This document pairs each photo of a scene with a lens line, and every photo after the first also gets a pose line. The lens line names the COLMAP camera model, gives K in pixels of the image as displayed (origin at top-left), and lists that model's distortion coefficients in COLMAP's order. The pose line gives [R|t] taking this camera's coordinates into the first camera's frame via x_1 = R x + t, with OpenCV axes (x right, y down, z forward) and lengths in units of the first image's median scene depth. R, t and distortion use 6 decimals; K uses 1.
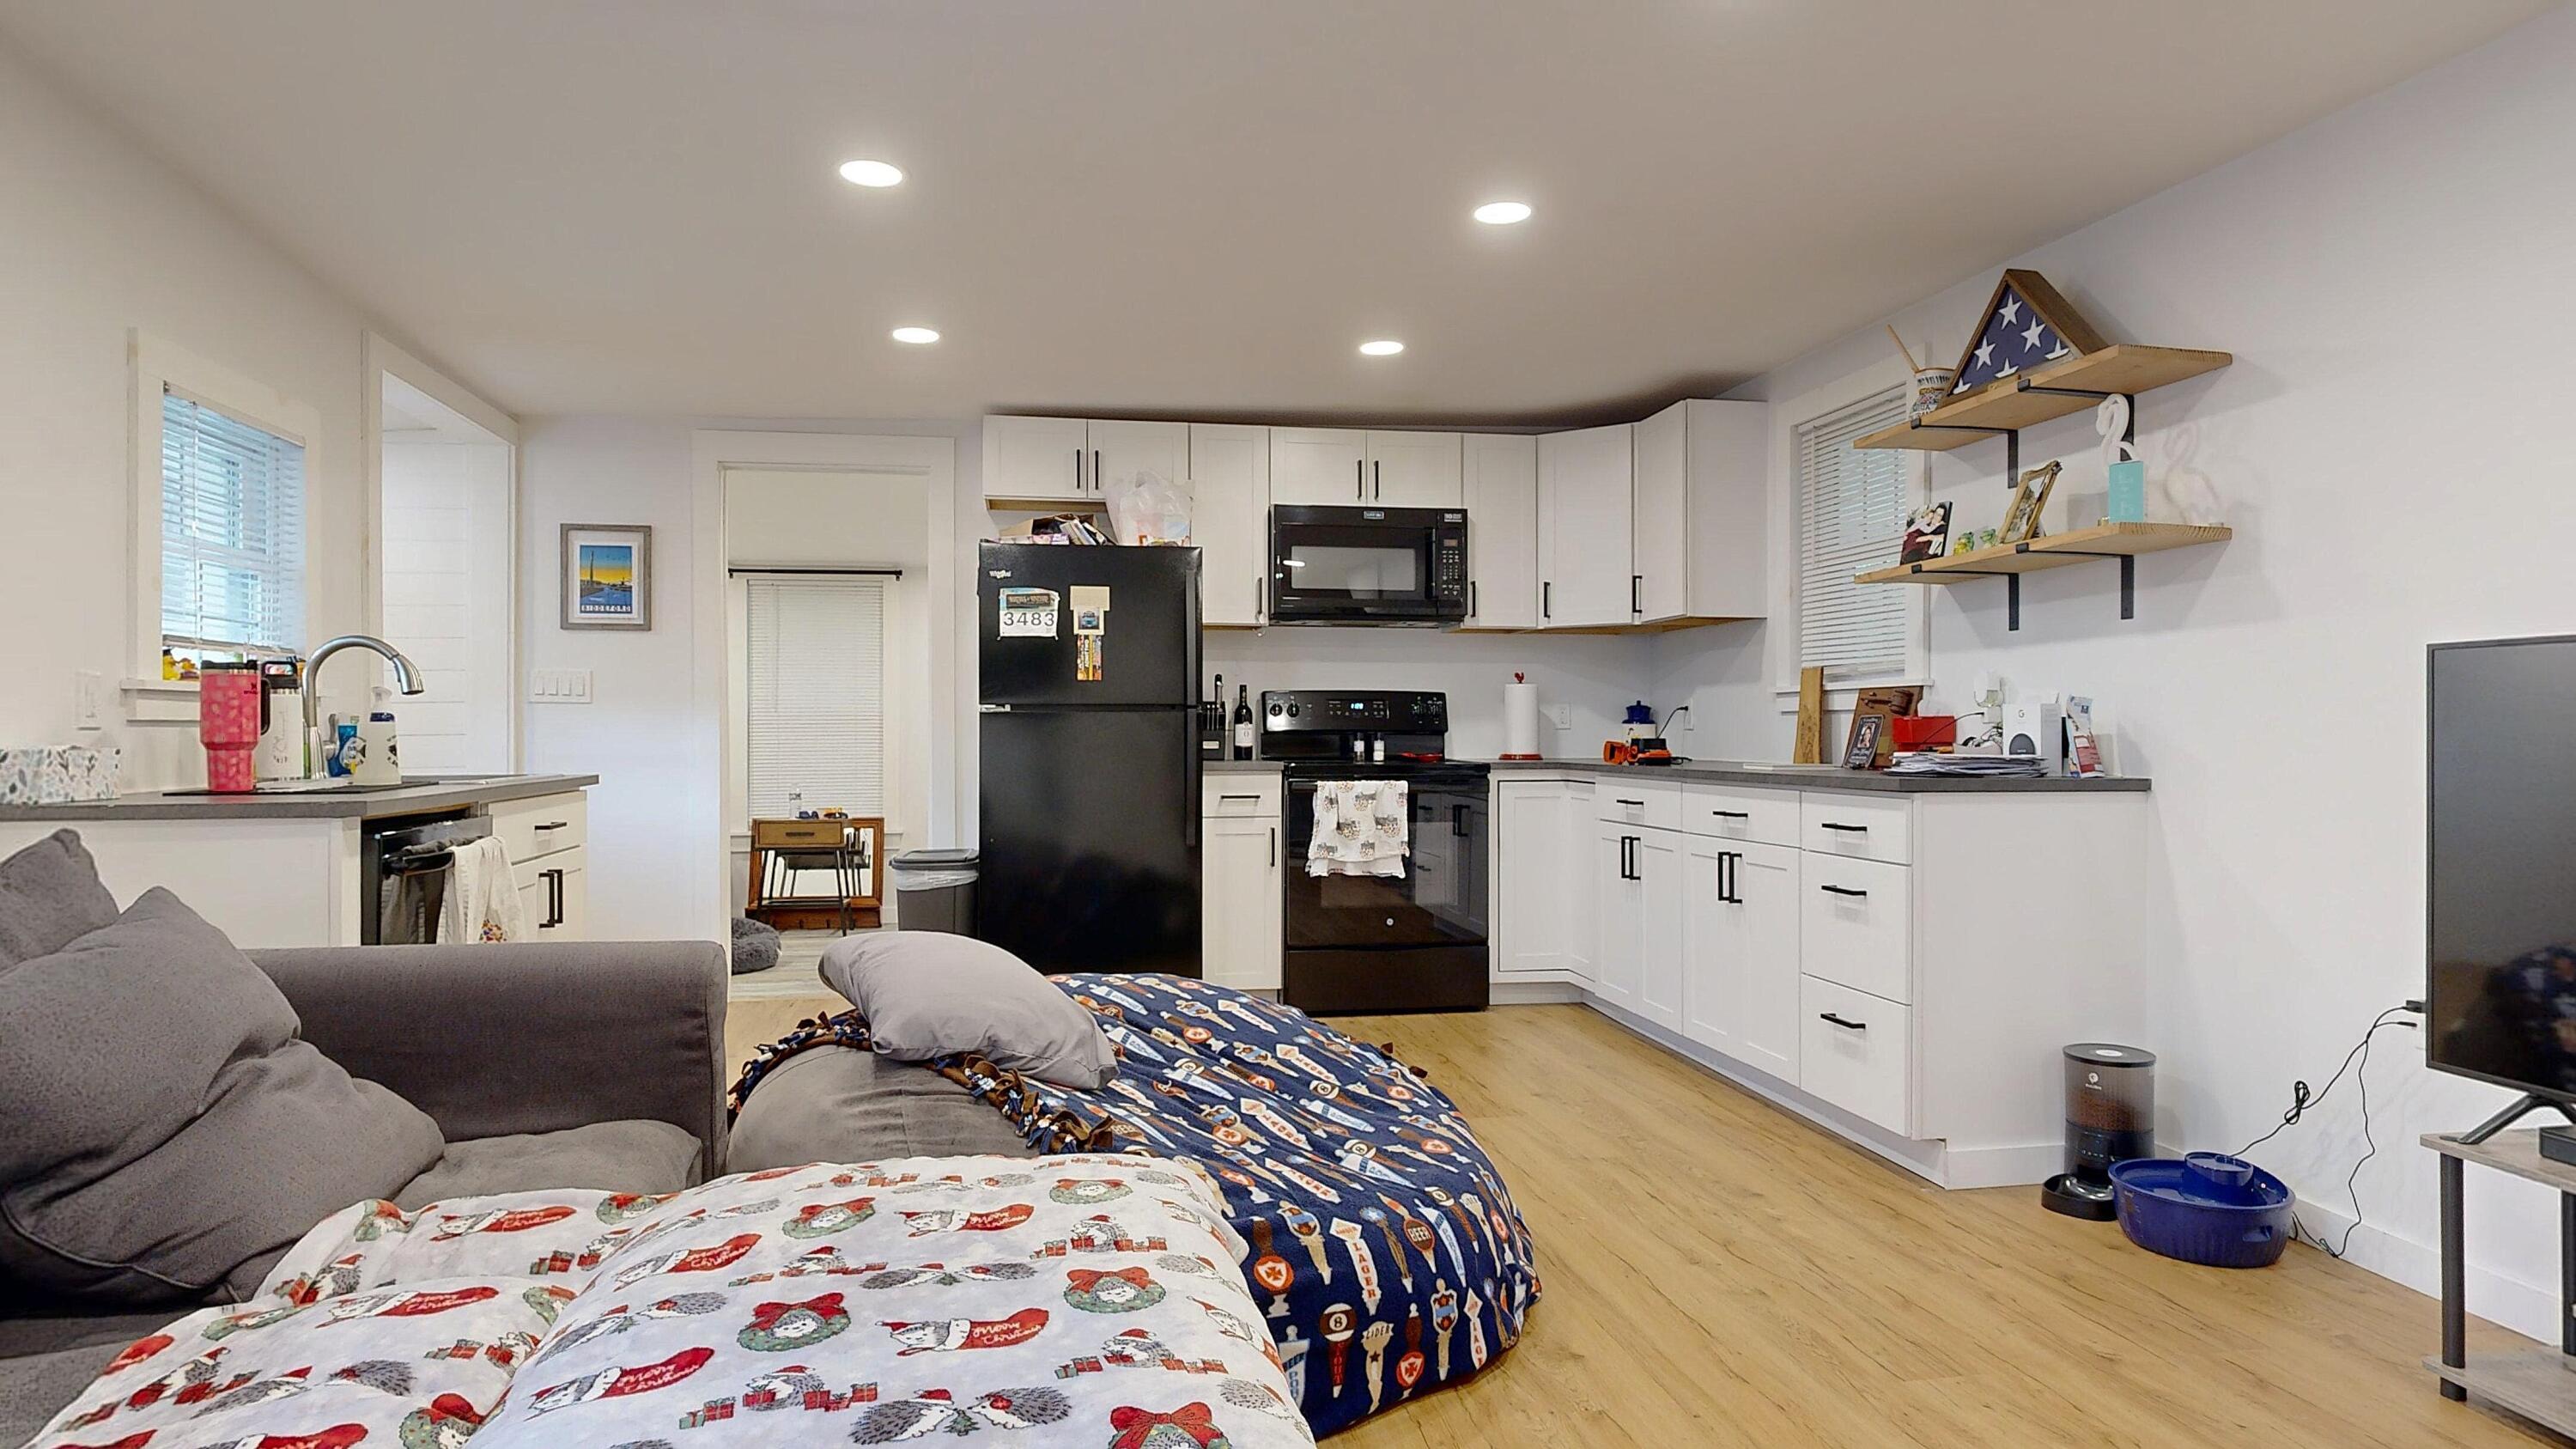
lens RADIAL K [[1403.2, 0, 1288.0], [0, 1403.2, 724.5], [0, 0, 1]] dist [-0.011083, 0.000226]
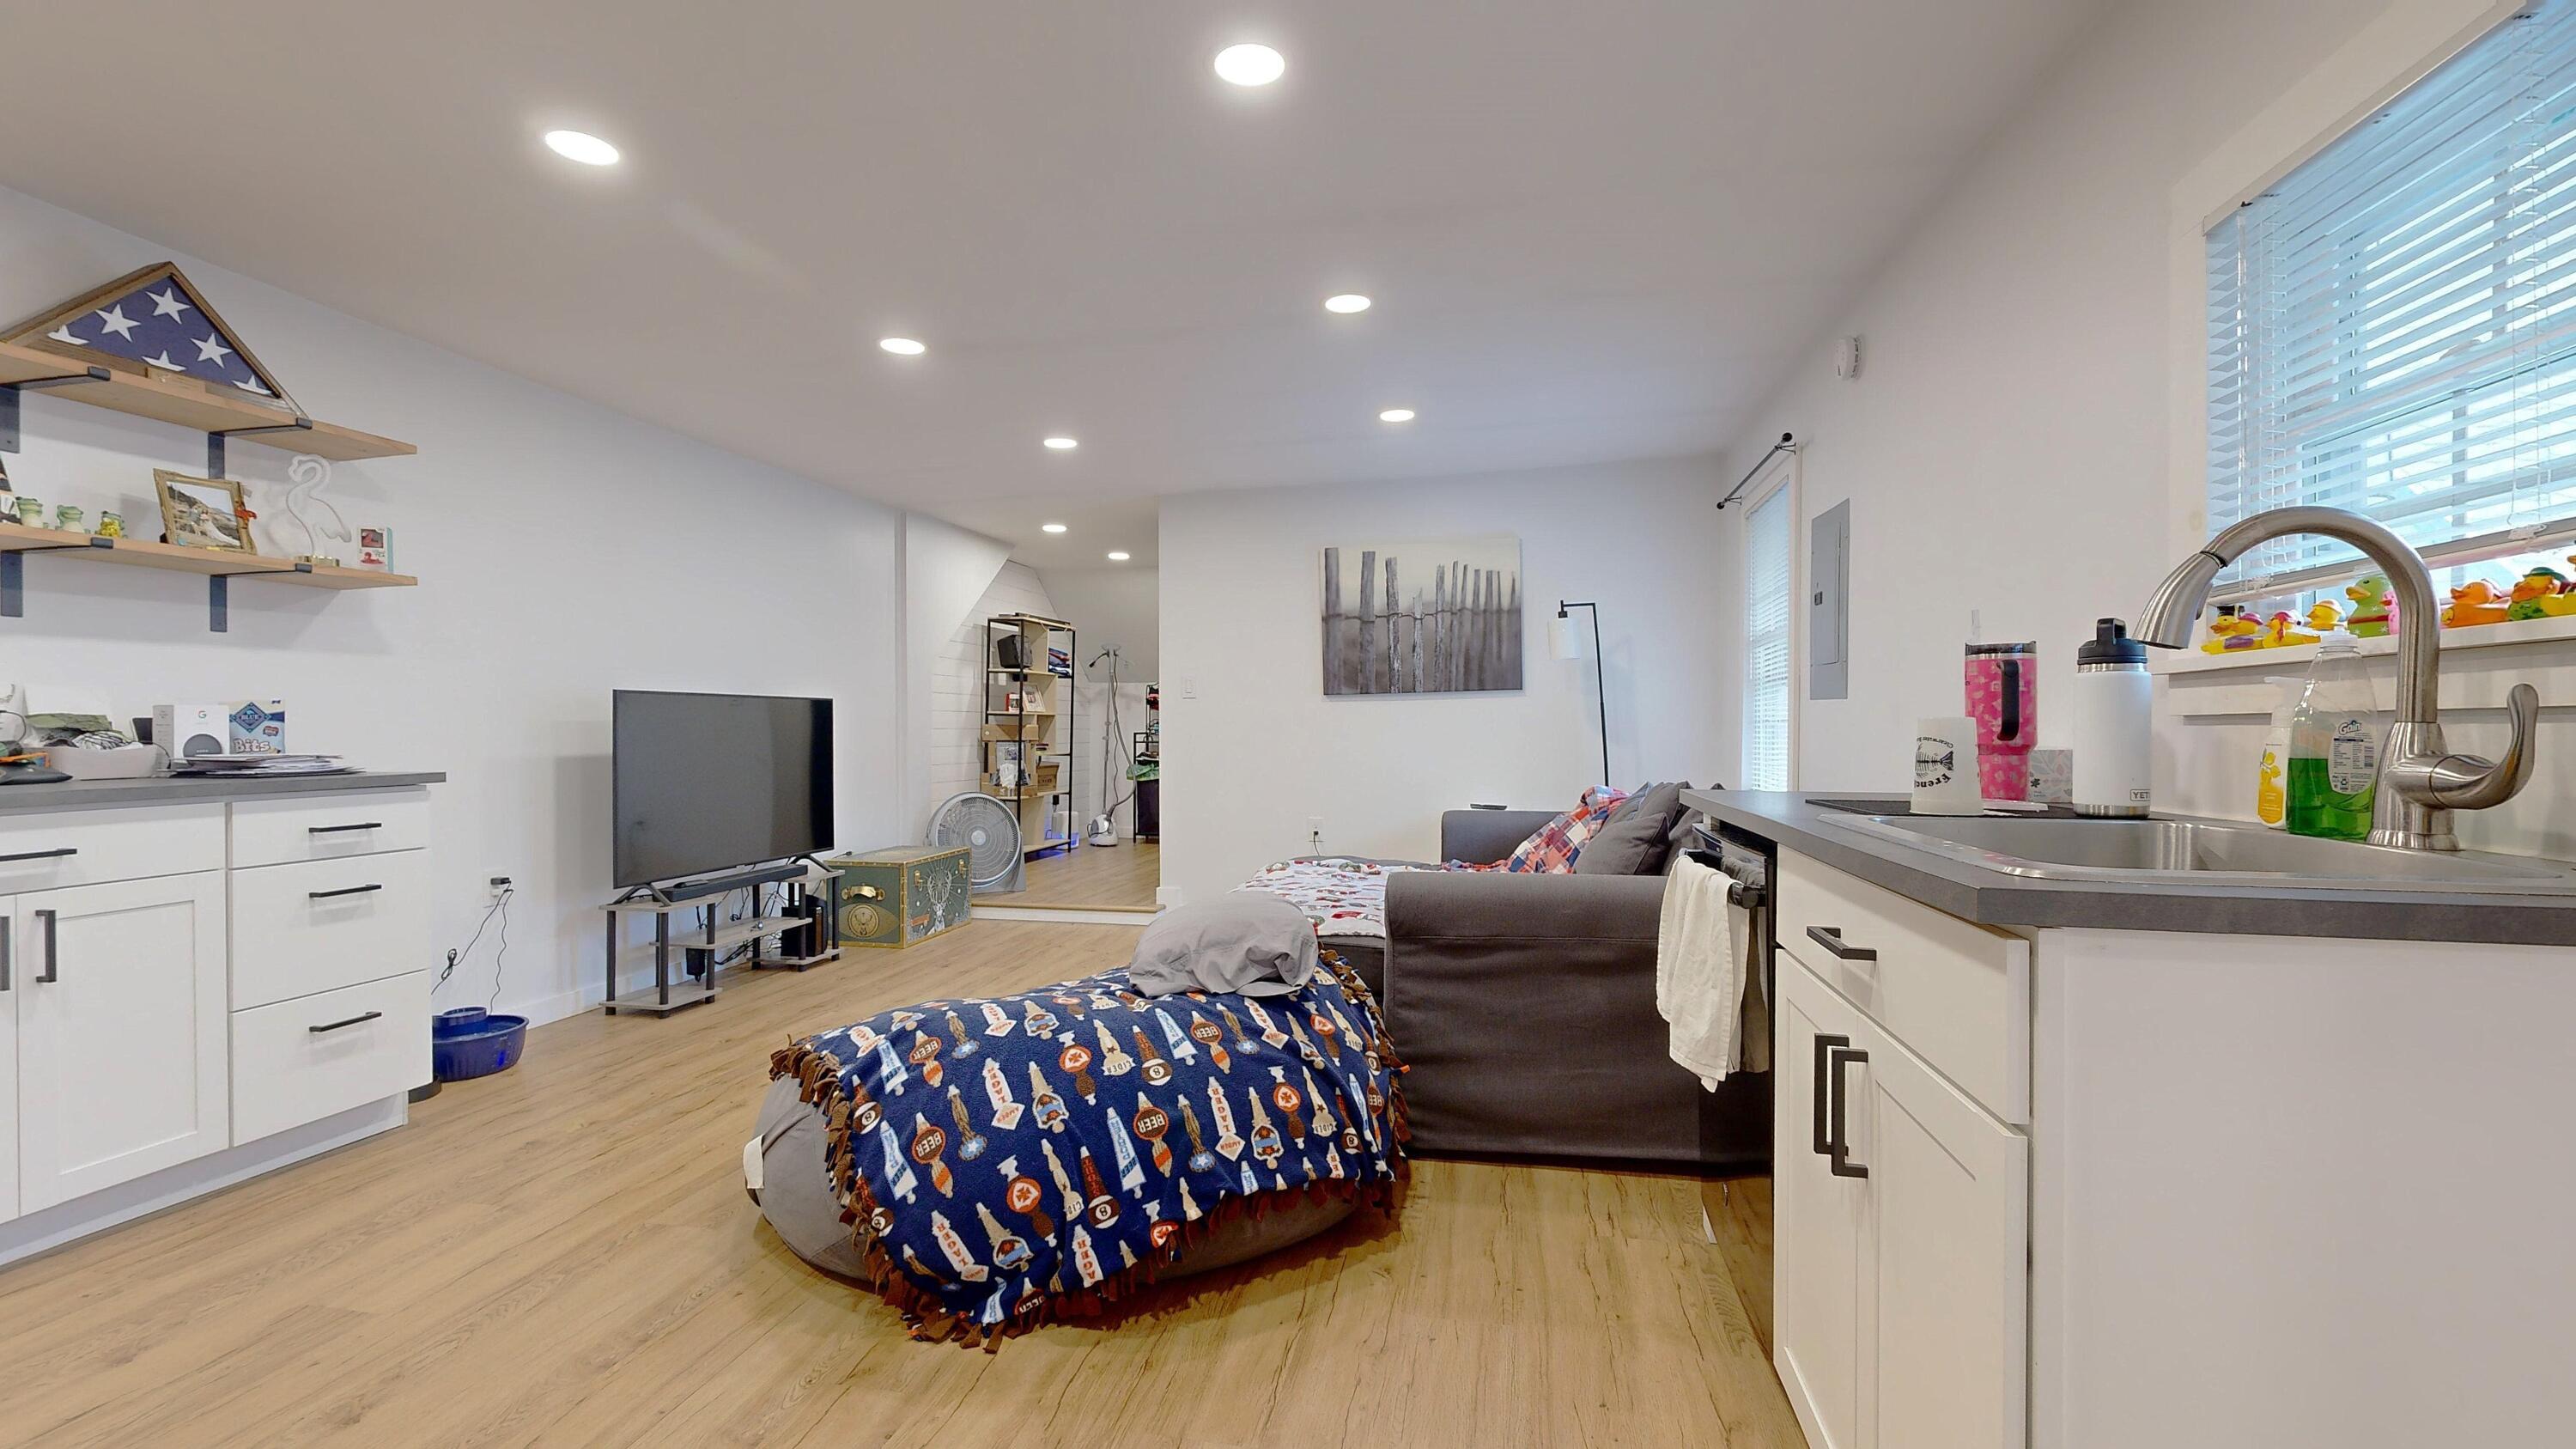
lens RADIAL K [[1057.1, 0, 1288.0], [0, 1057.1, 724.5], [0, 0, 1]] dist [0.000529, 0.000015]
pose [[-0.921187, 0.005966, 0.389074, -0.541165], [0.004784, 0.999981, -0.004007, 0.006468], [-0.389090, -0.001830, -0.921198, 1.507069]]
